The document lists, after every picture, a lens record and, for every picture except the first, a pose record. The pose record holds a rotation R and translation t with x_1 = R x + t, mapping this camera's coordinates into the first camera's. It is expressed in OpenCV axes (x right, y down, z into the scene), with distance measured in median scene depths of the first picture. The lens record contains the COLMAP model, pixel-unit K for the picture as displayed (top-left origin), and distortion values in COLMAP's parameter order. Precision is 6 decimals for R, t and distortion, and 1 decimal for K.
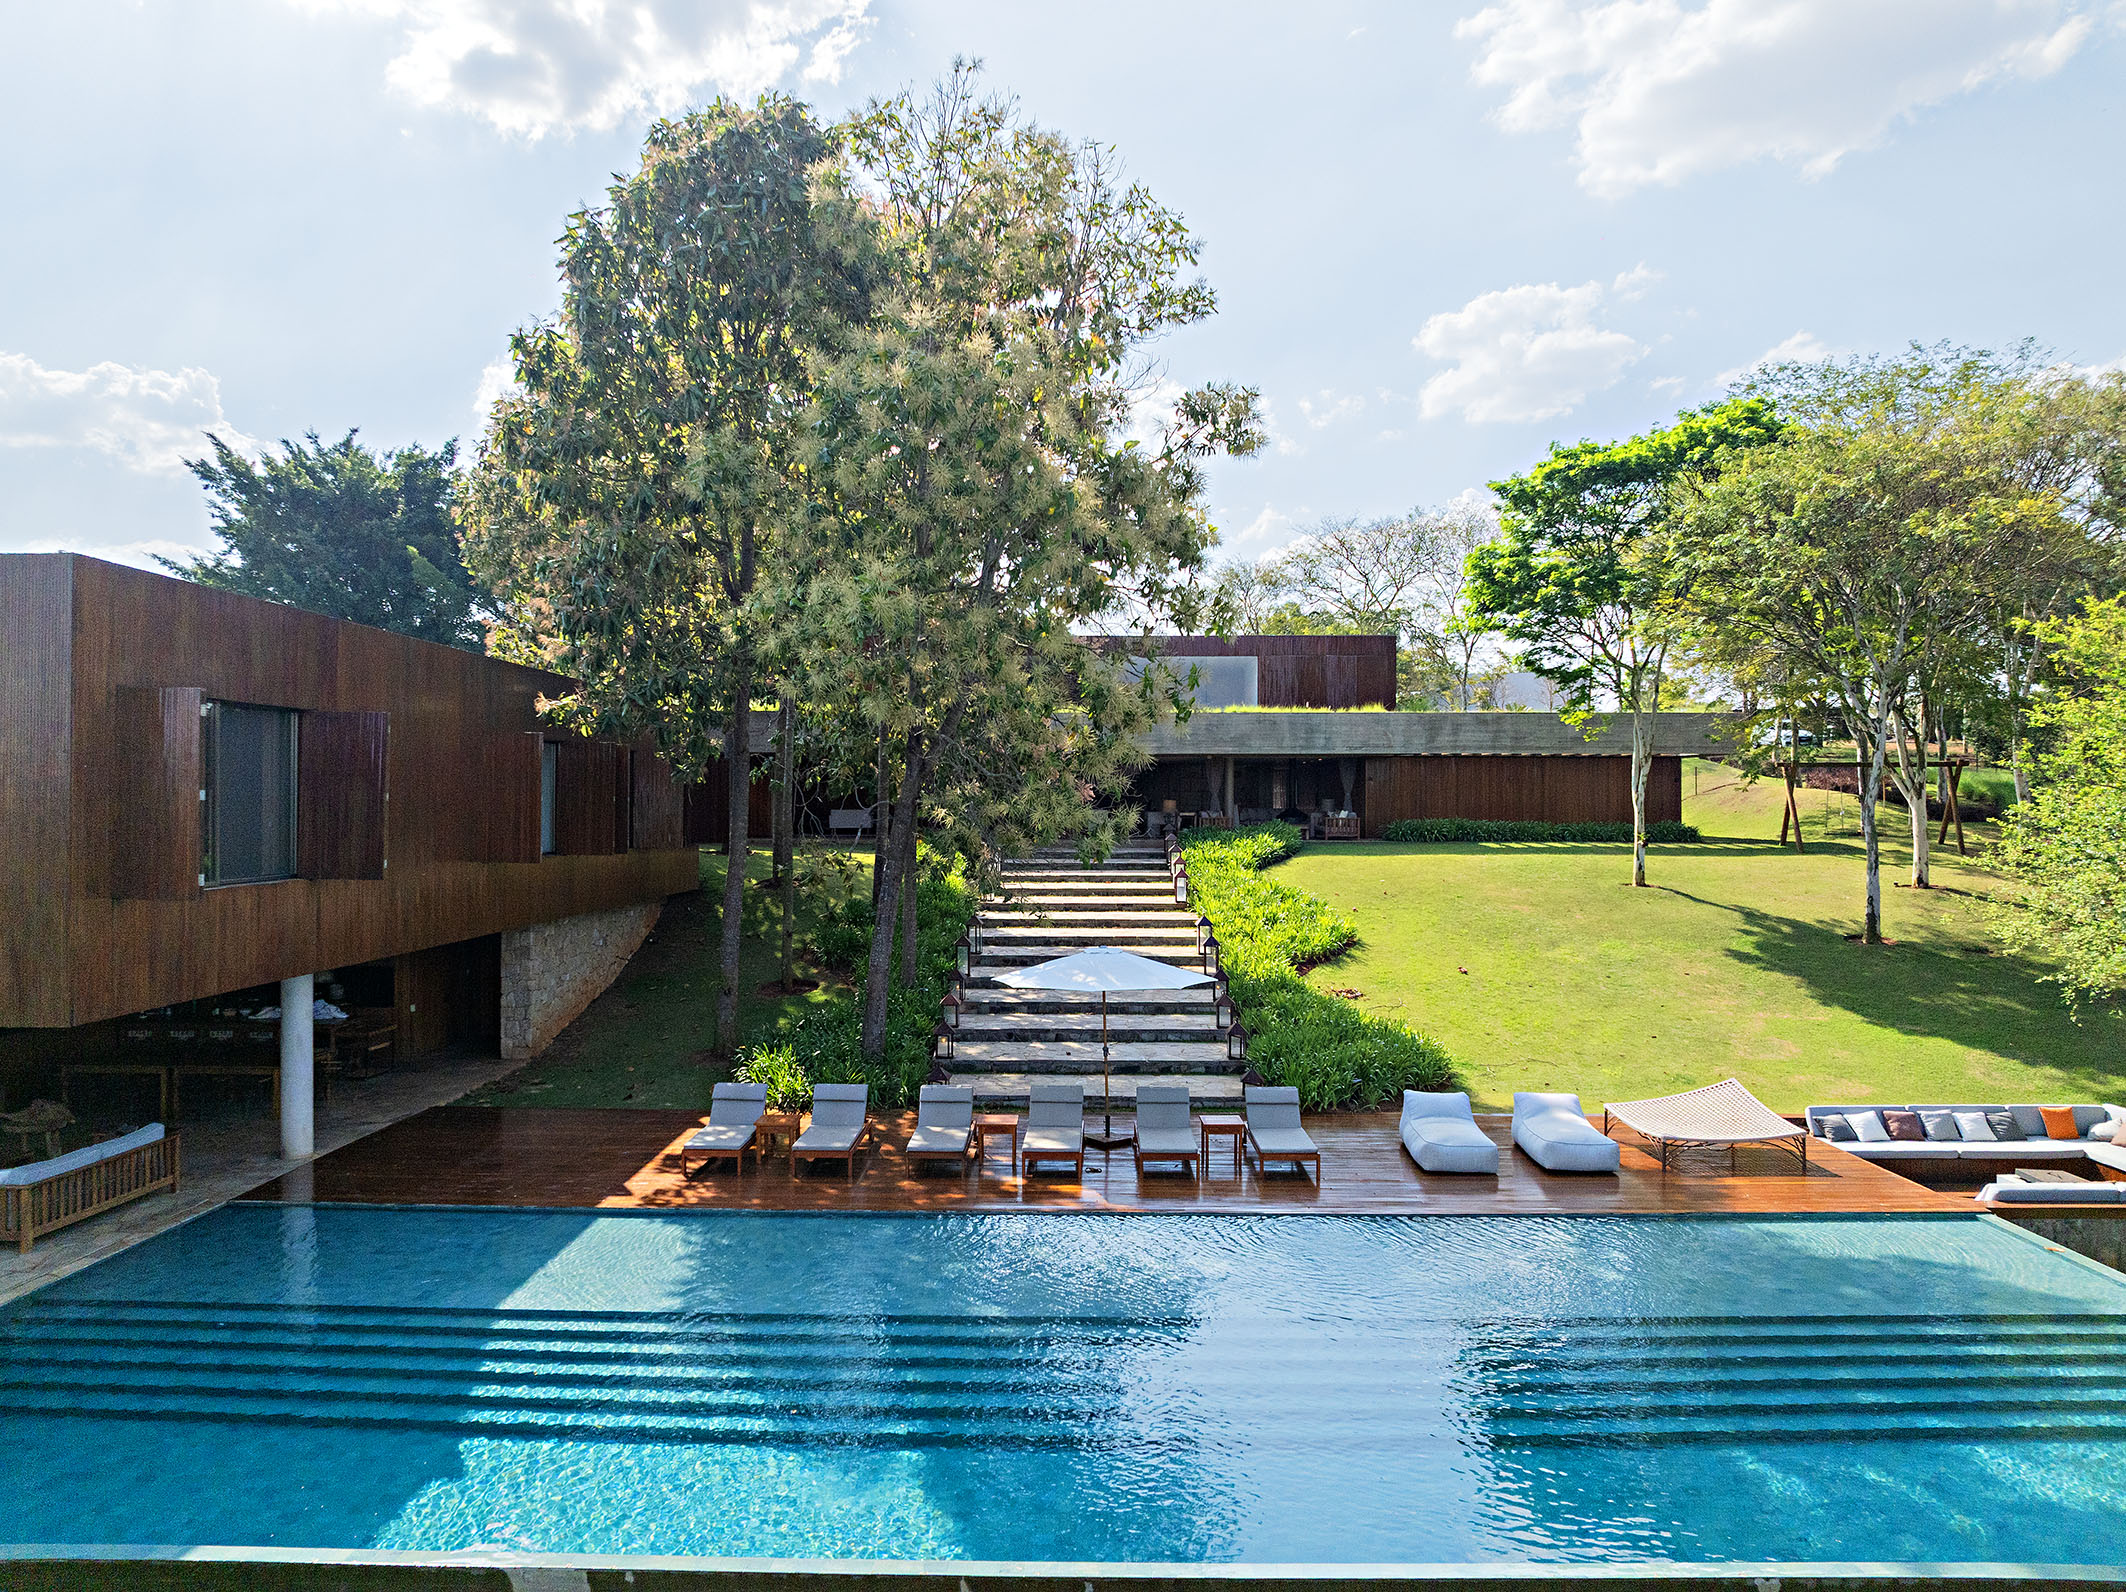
lens RADIAL K [[1500.6, 0, 1064.1], [0, 1500.6, 797.9], [0, 0, 1]] dist [-0.041516, 0.022392]
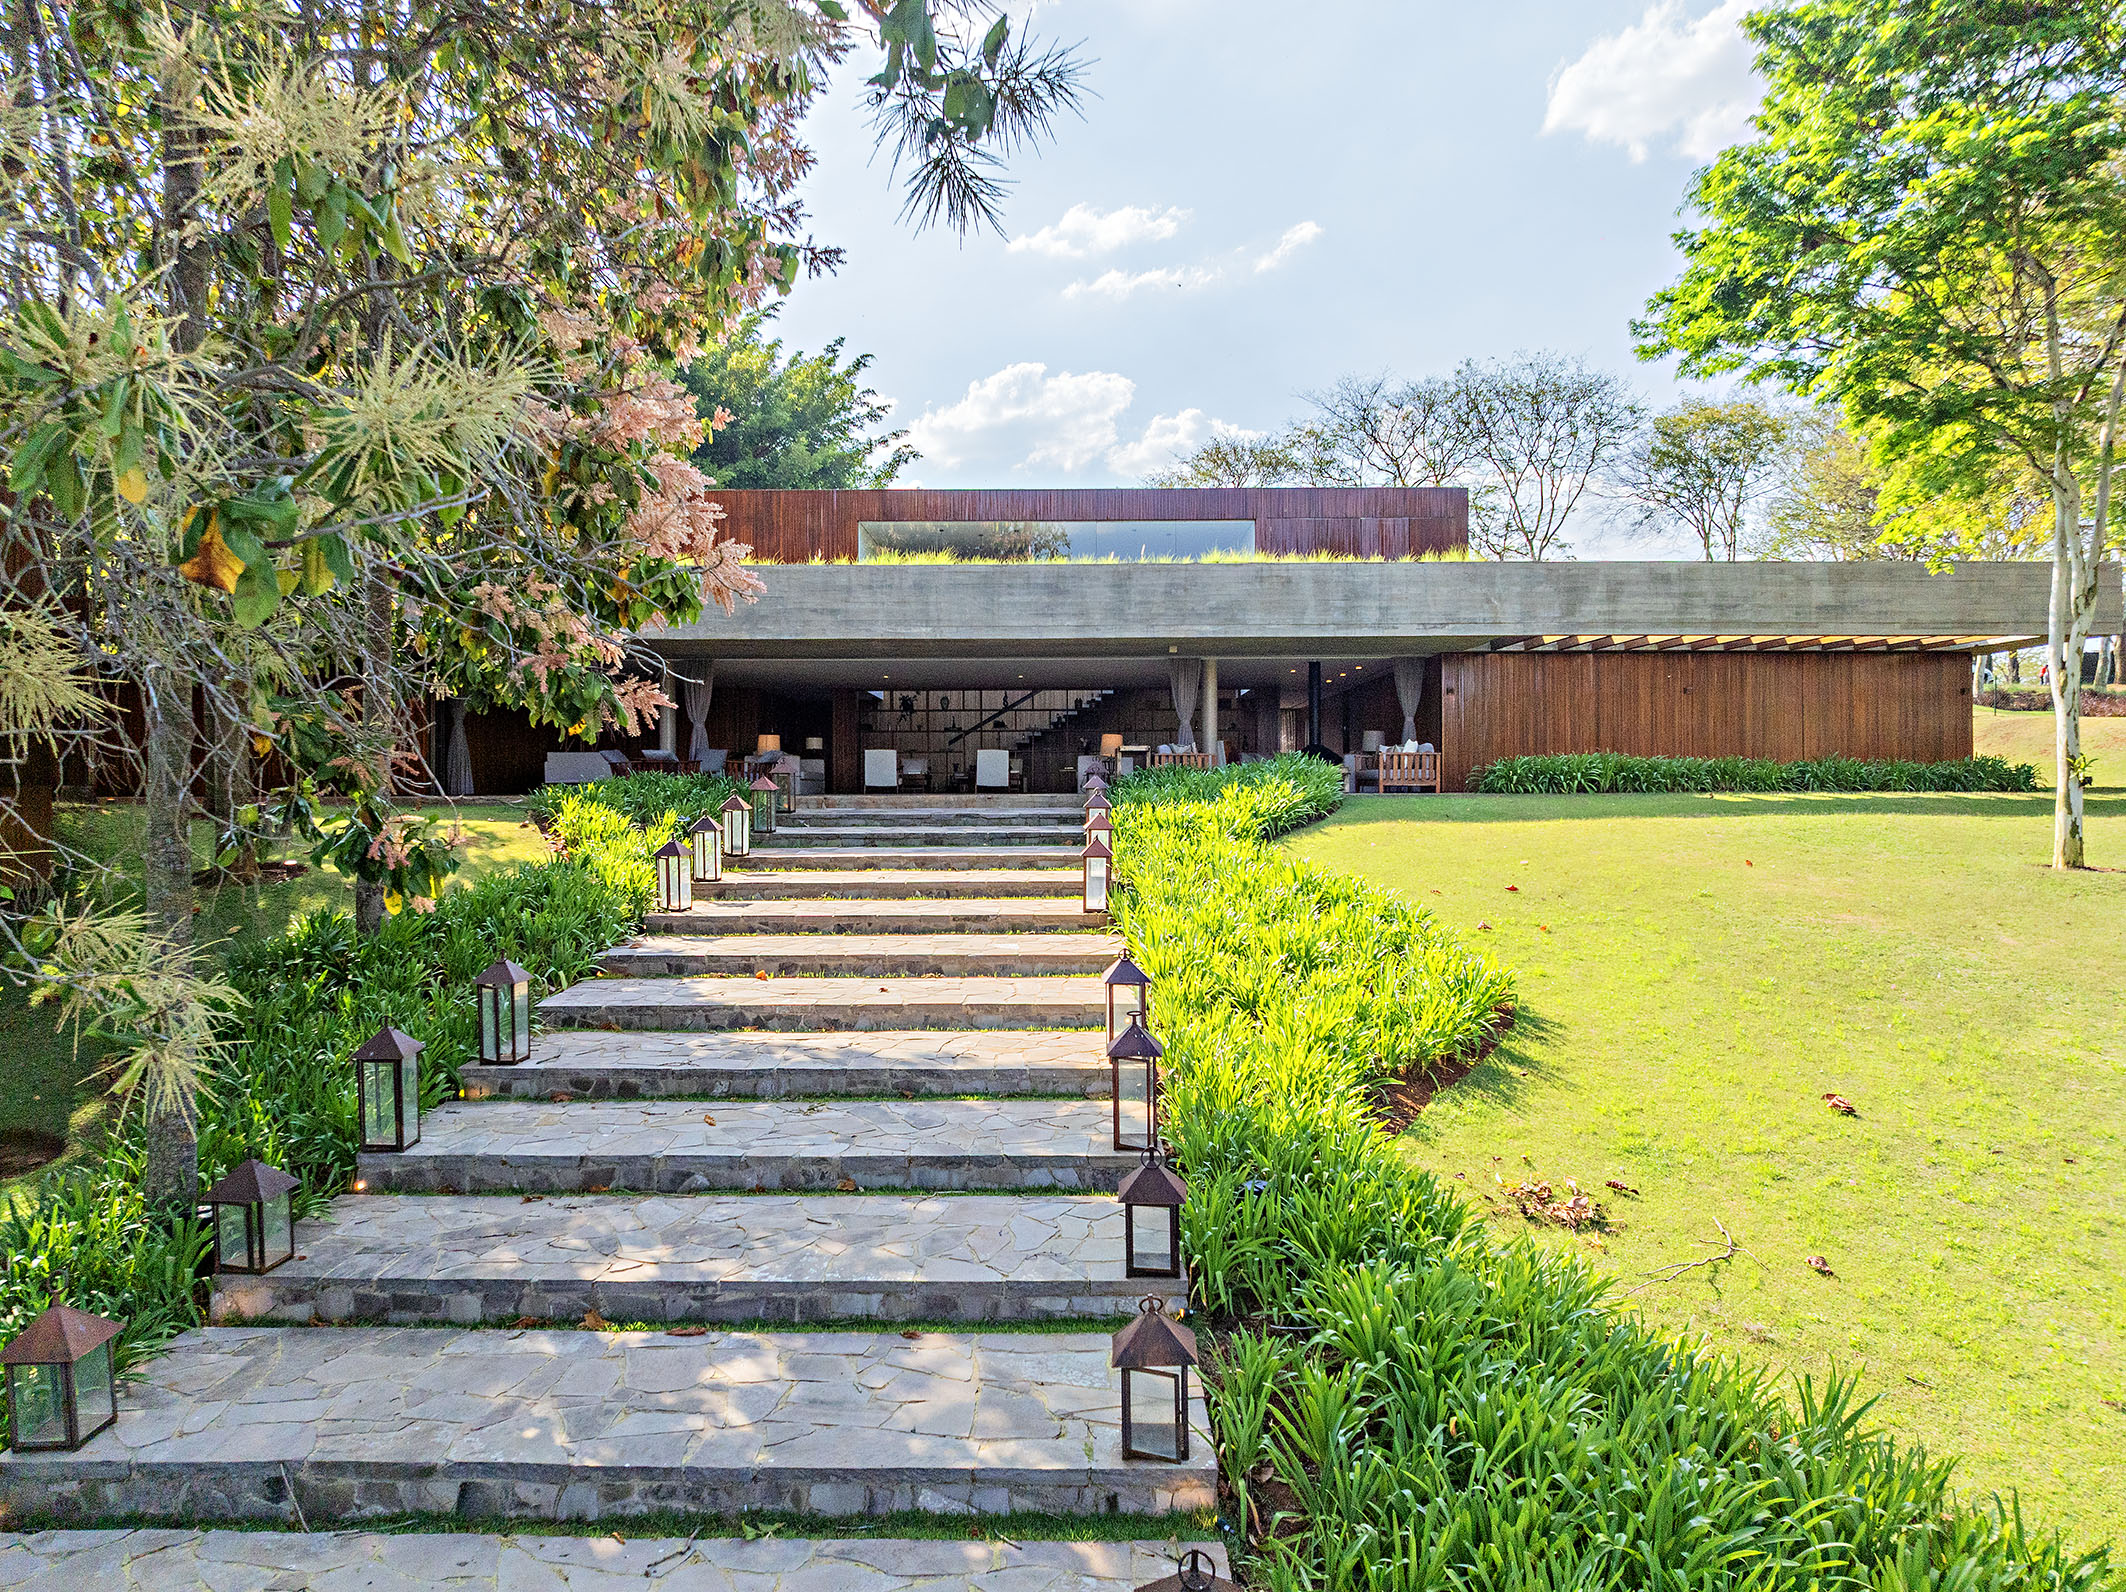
lens RADIAL K [[1500.6, 0, 1066.3], [0, 1500.6, 799.4], [0, 0, 1]] dist [-0.041516, 0.022392]
pose [[0.999962, -0.006772, 0.005520, 0.061734], [0.006725, 0.999941, 0.008570, 0.028978], [-0.005578, -0.008533, 0.999948, 0.503636]]
